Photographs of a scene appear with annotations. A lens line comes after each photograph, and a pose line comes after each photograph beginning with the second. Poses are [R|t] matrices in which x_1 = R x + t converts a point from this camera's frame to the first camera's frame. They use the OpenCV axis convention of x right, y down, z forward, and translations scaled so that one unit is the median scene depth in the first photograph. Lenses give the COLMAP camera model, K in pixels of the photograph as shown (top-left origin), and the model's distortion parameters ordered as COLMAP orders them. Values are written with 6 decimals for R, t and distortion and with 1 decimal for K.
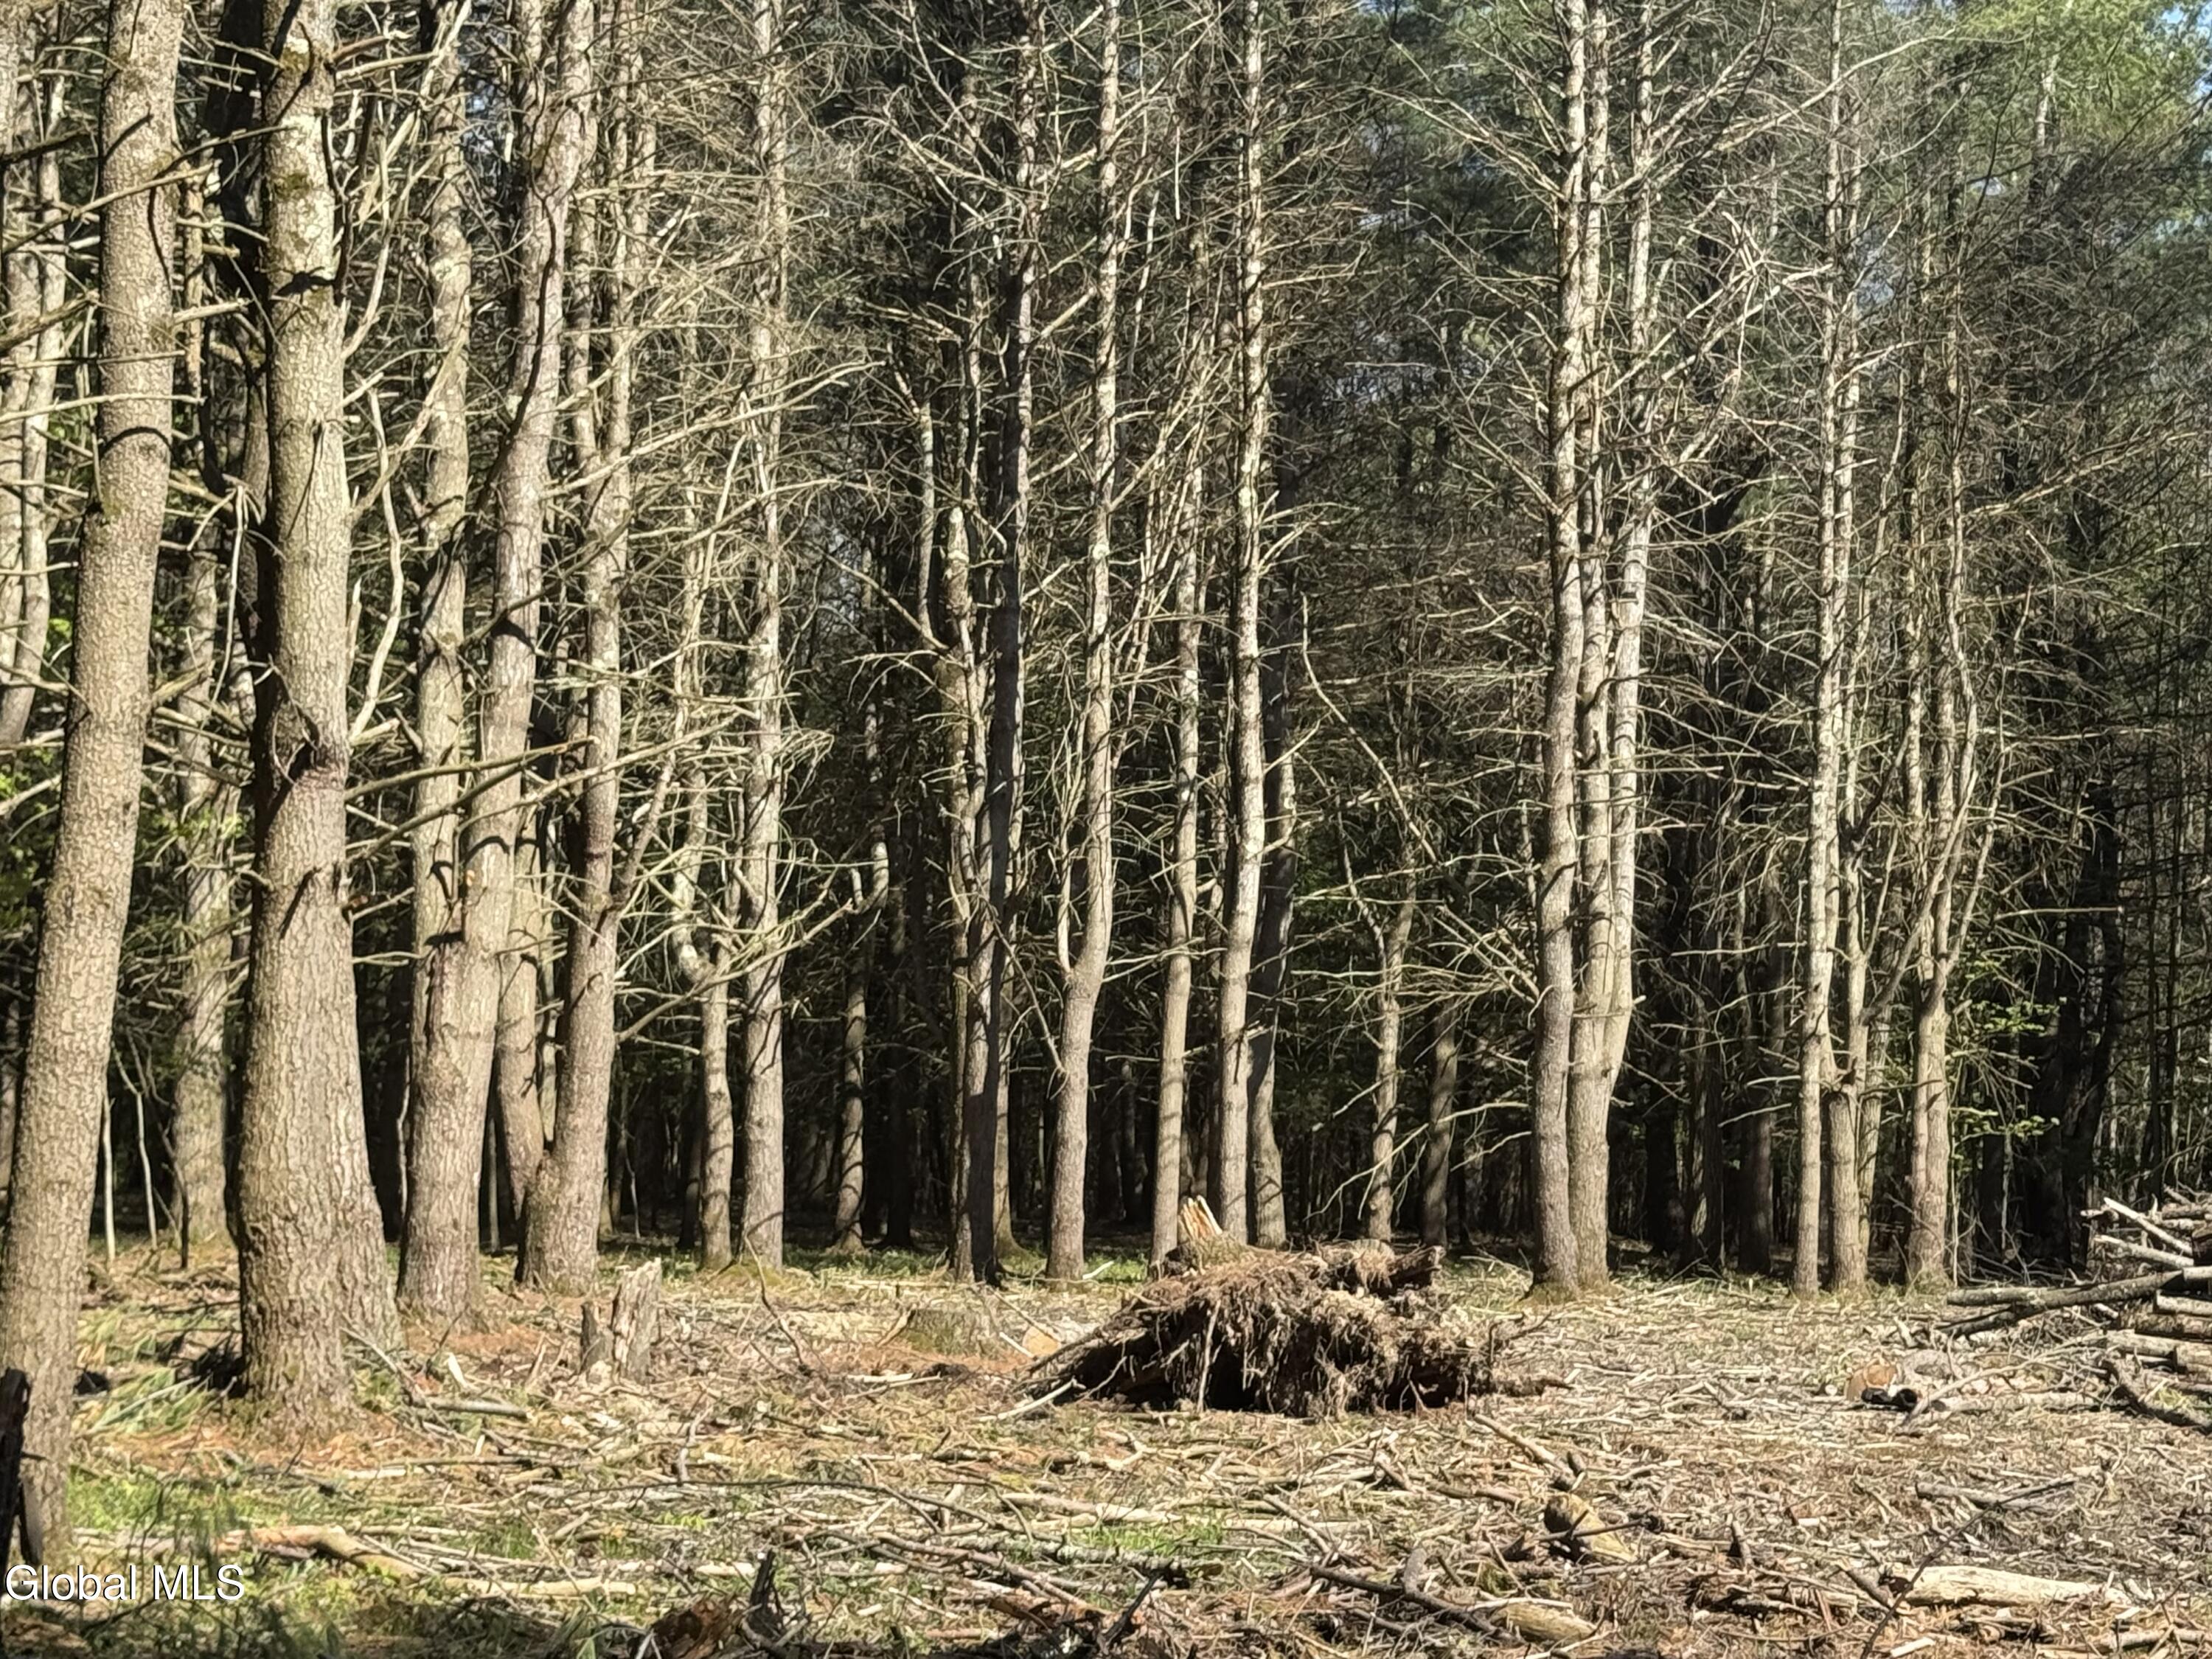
lens RADIAL K [[4609.0, 0, 1125.2], [0, 4609.0, 832.9], [0, 0, 1]] dist [0.162980, 0.000000]
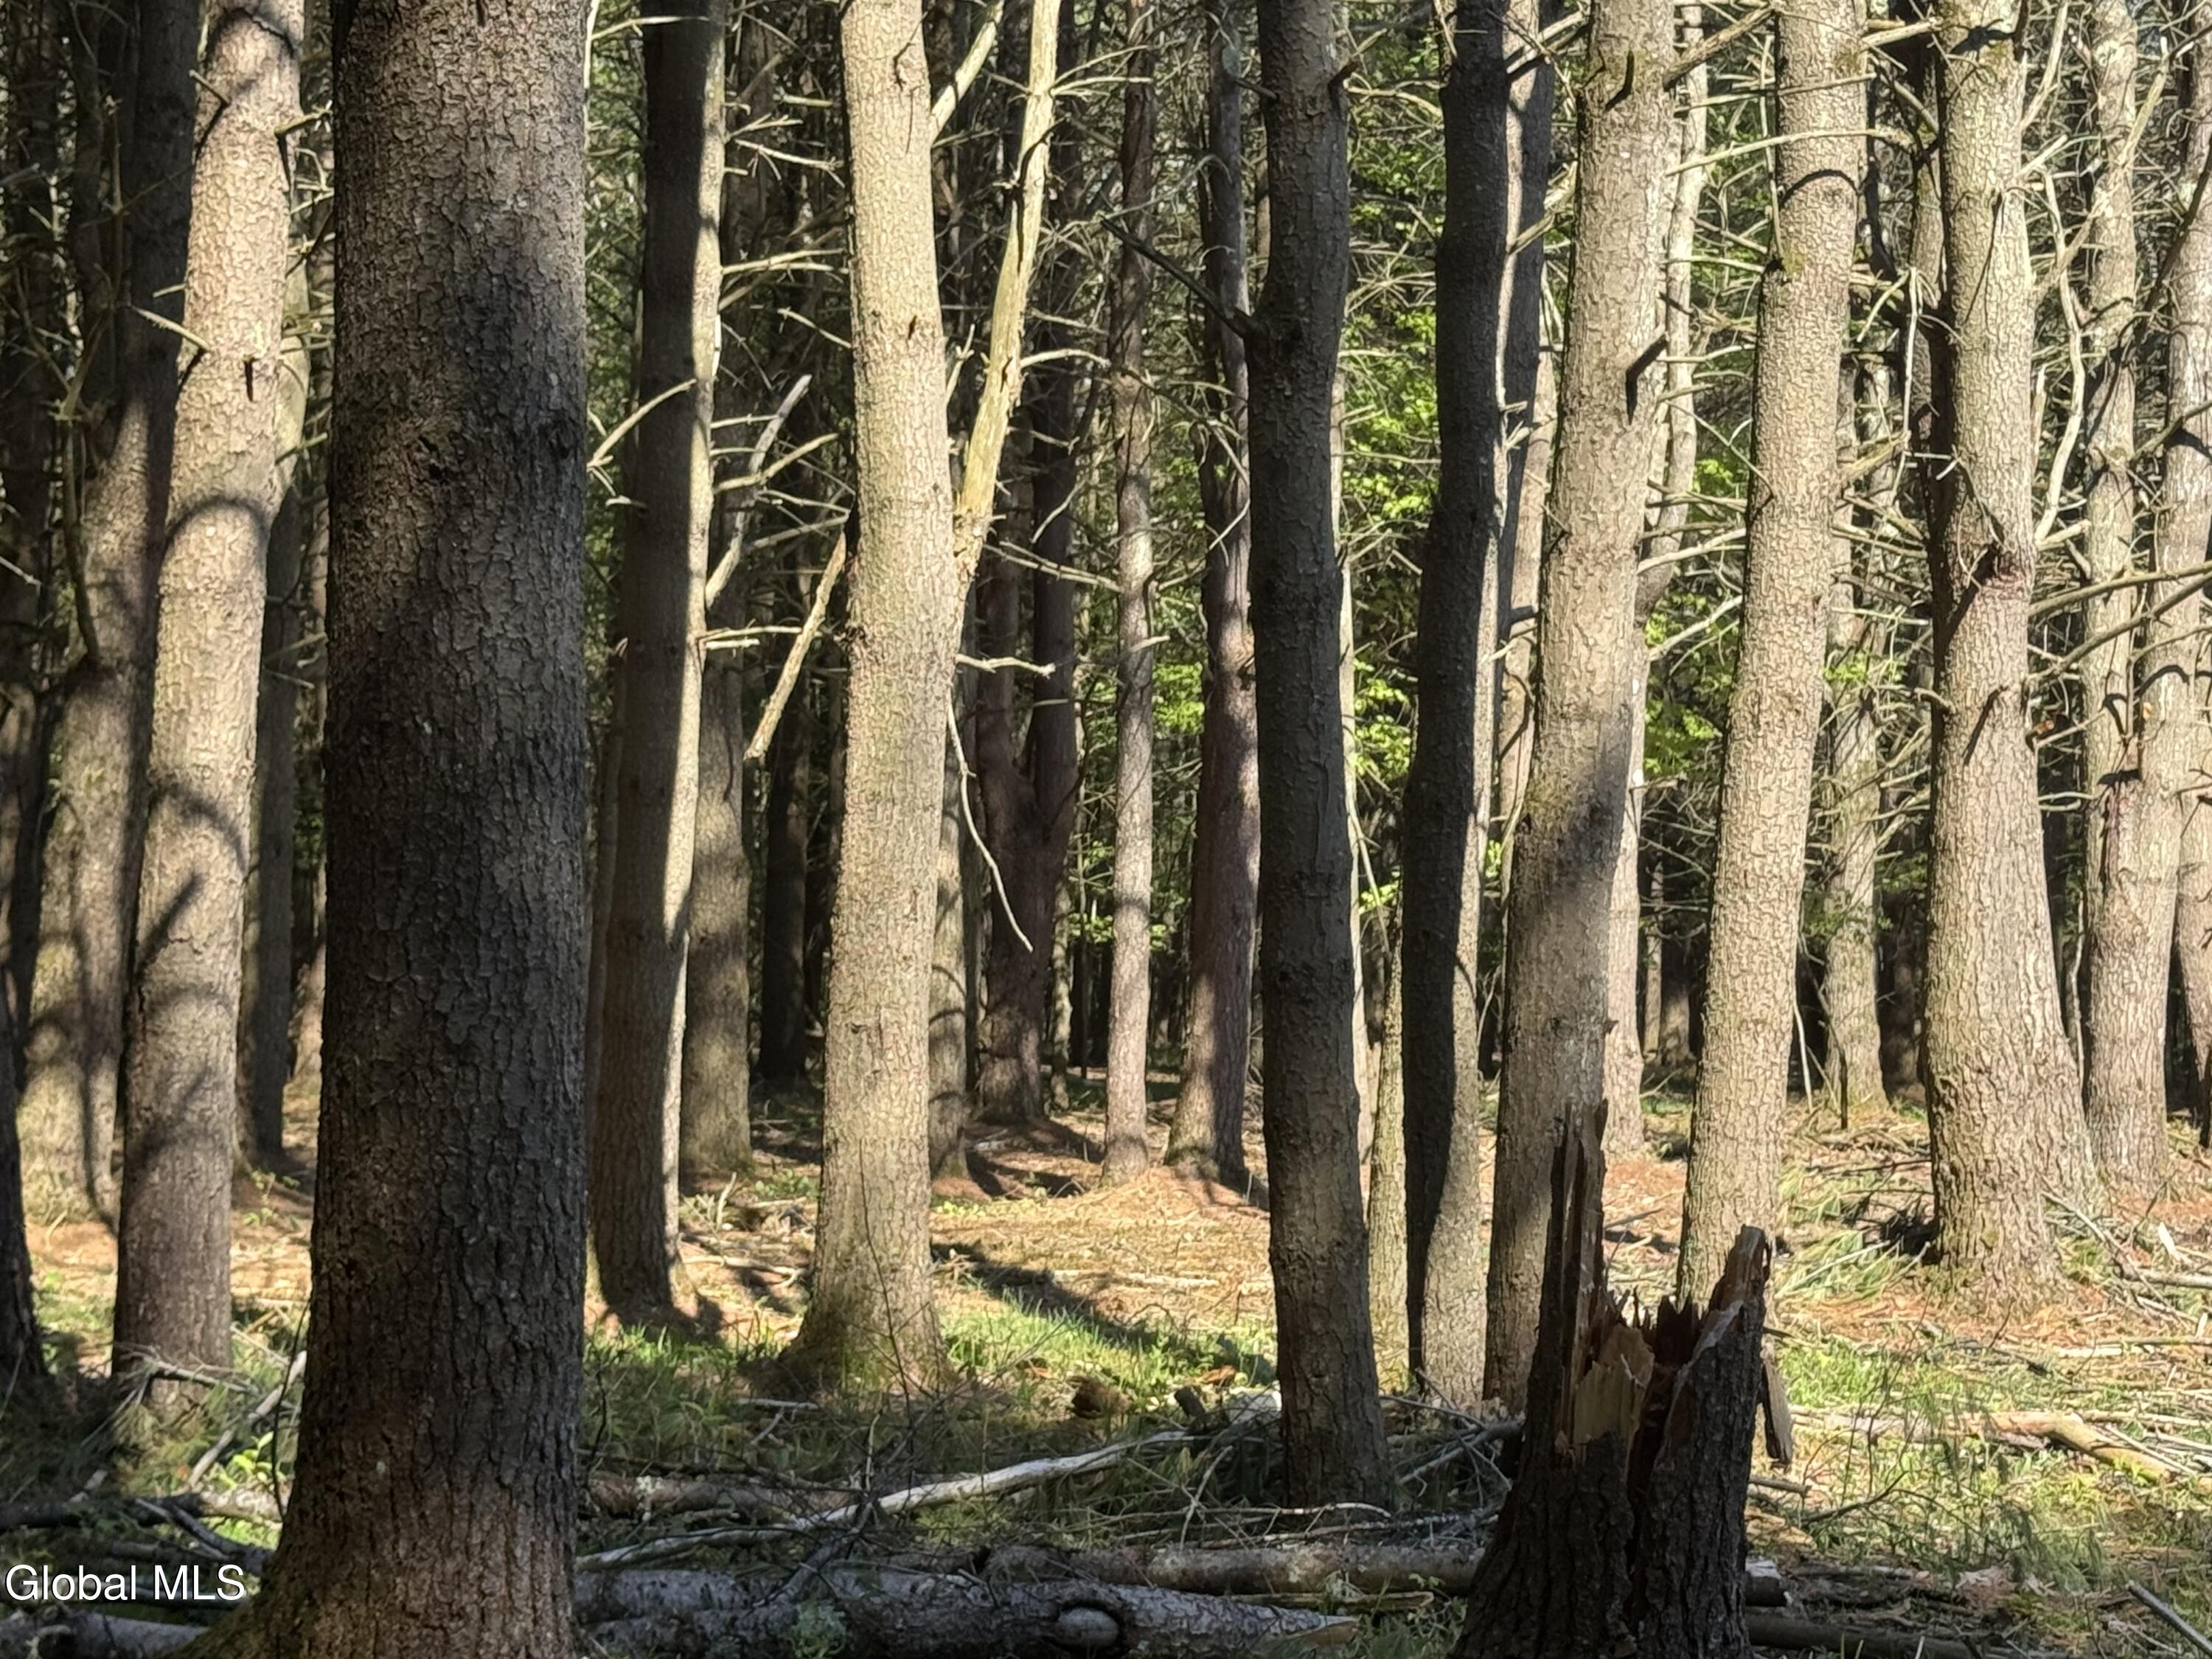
lens RADIAL K [[4609.0, 0, 1110.9], [0, 4609.0, 845.0], [0, 0, 1]] dist [0.162980, 0.000000]
pose [[0.939140, -0.017305, -0.343098, -0.038830], [0.027918, 0.999272, 0.026017, 0.014369], [0.342398, -0.034012, 0.938939, 0.120852]]
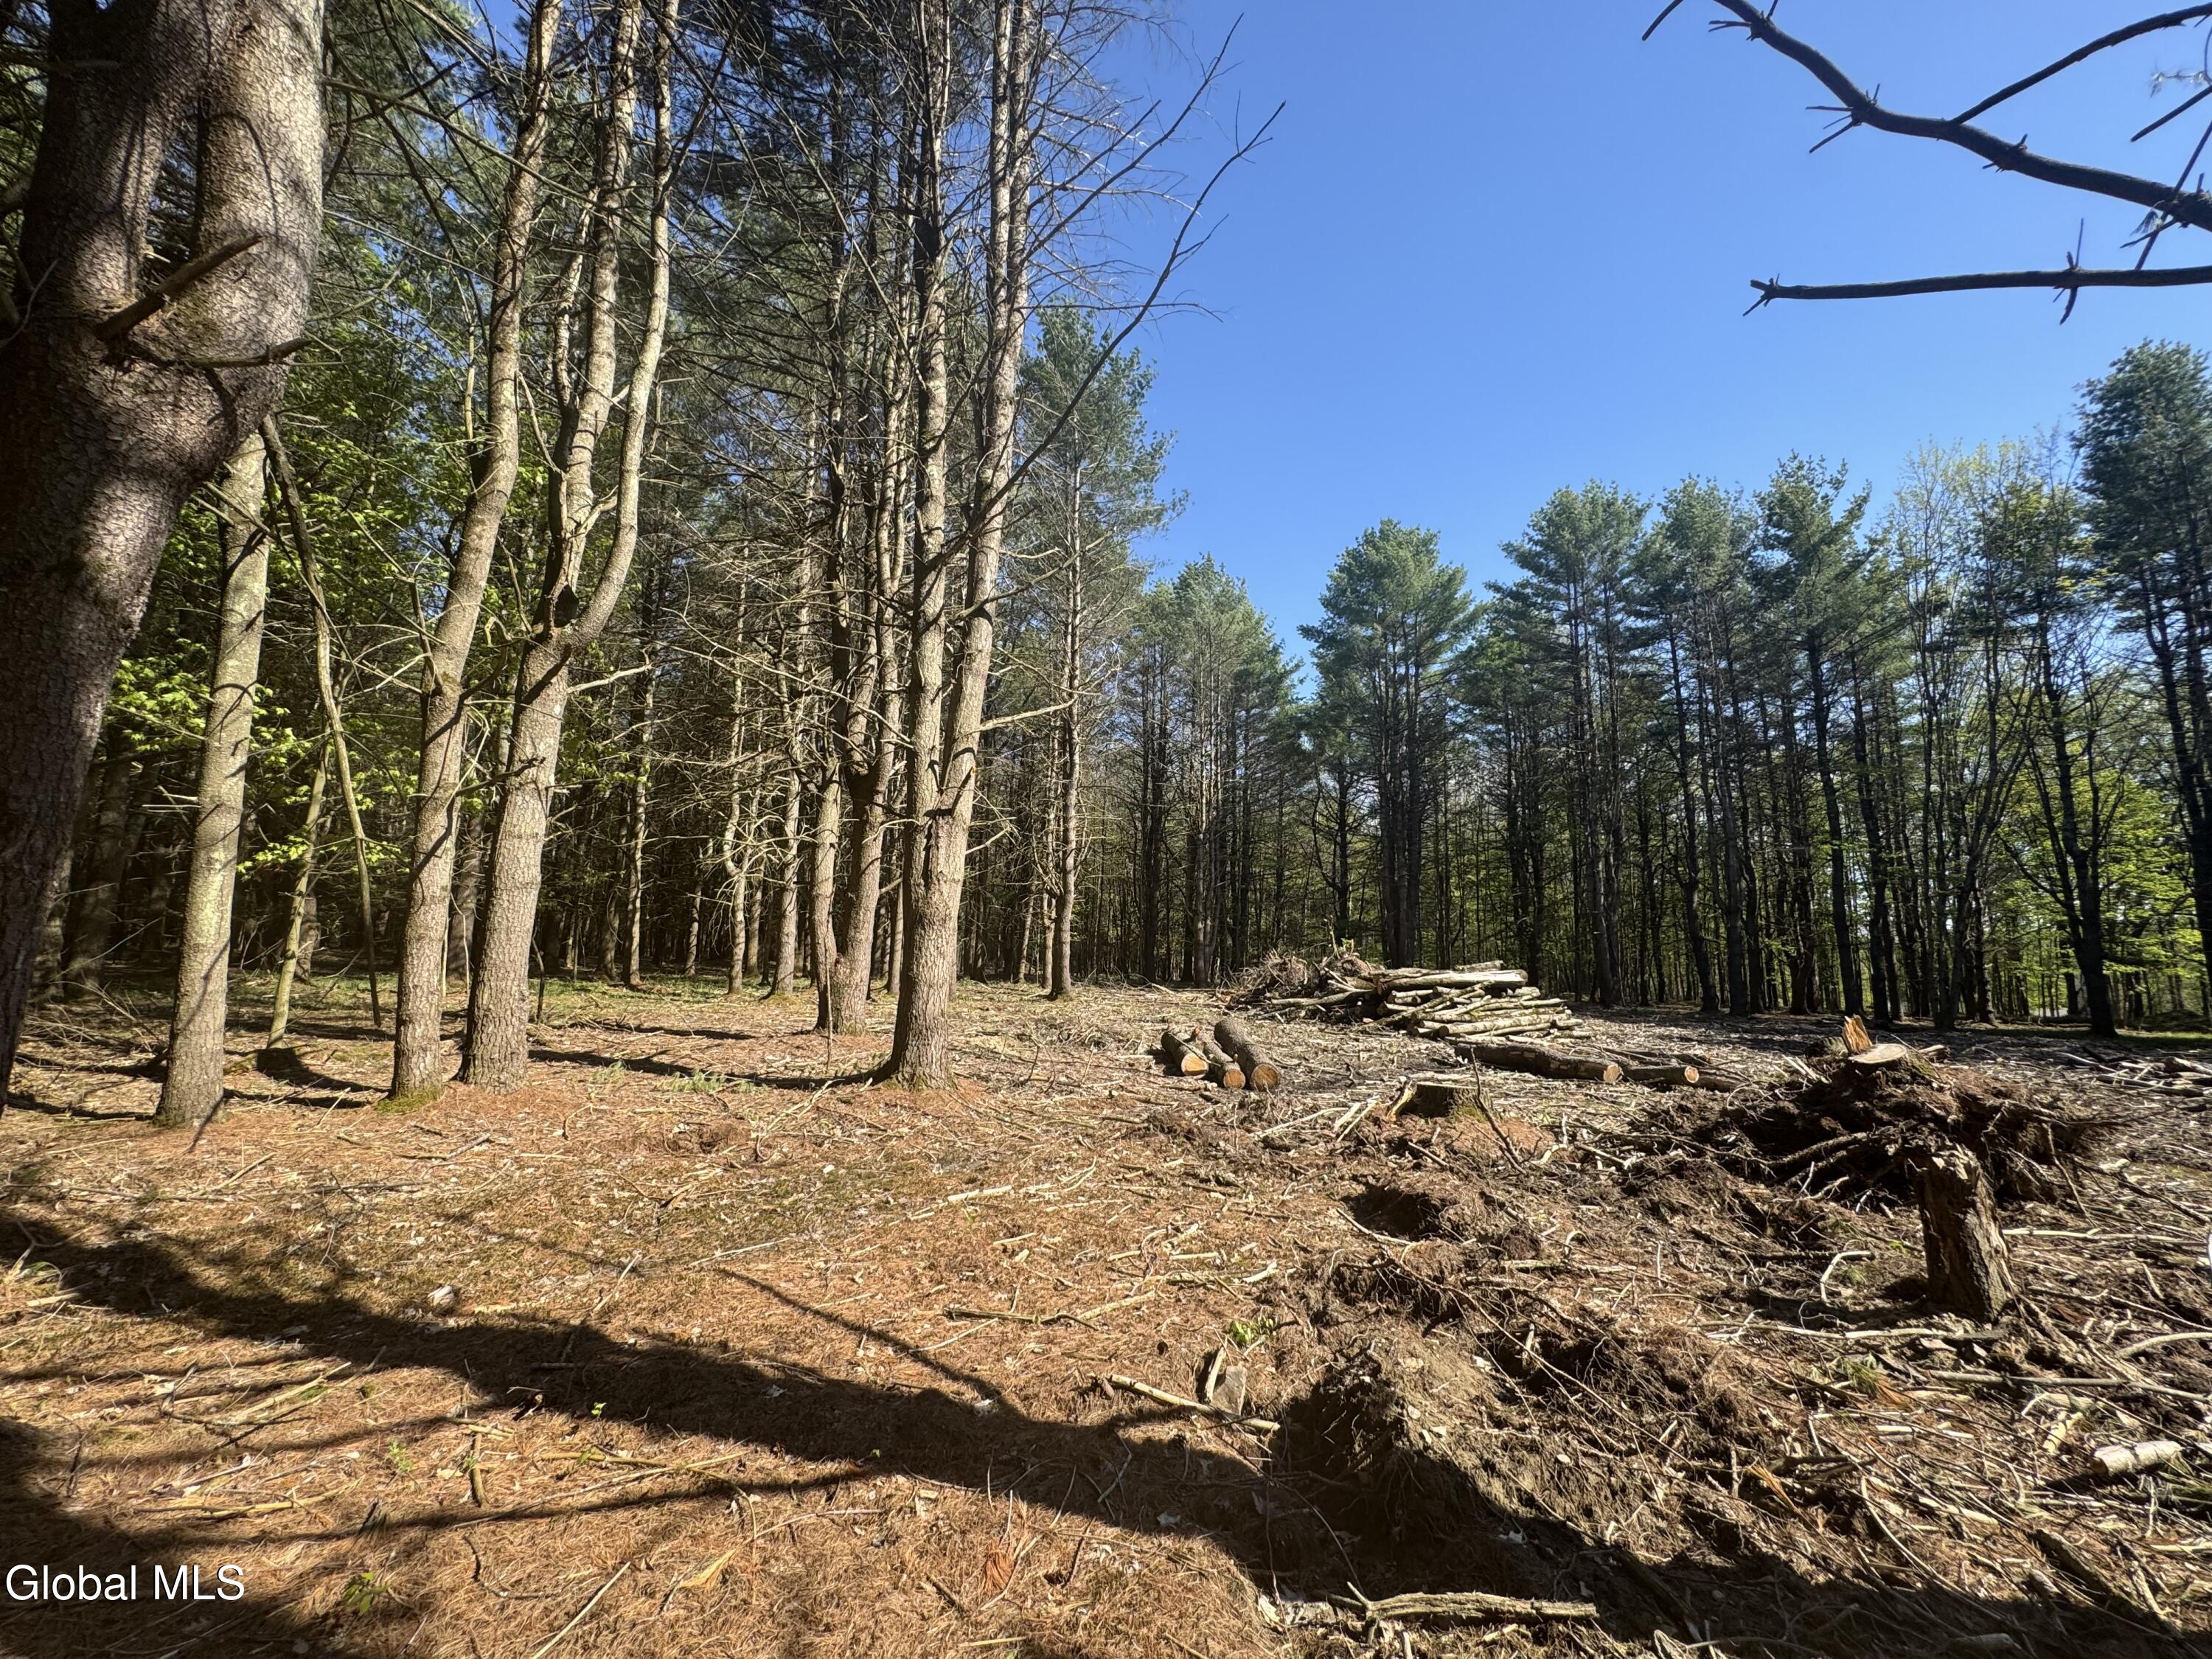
lens RADIAL K [[889.5, 0, 1104.9], [0, 889.5, 842.3], [0, 0, 1]] dist [0.001854, 0.000029]
pose [[0.873478, 0.083614, 0.479629, -0.509869], [-0.064218, 0.996322, -0.056738, 0.096424], [-0.482609, 0.018759, 0.875635, 1.603680]]
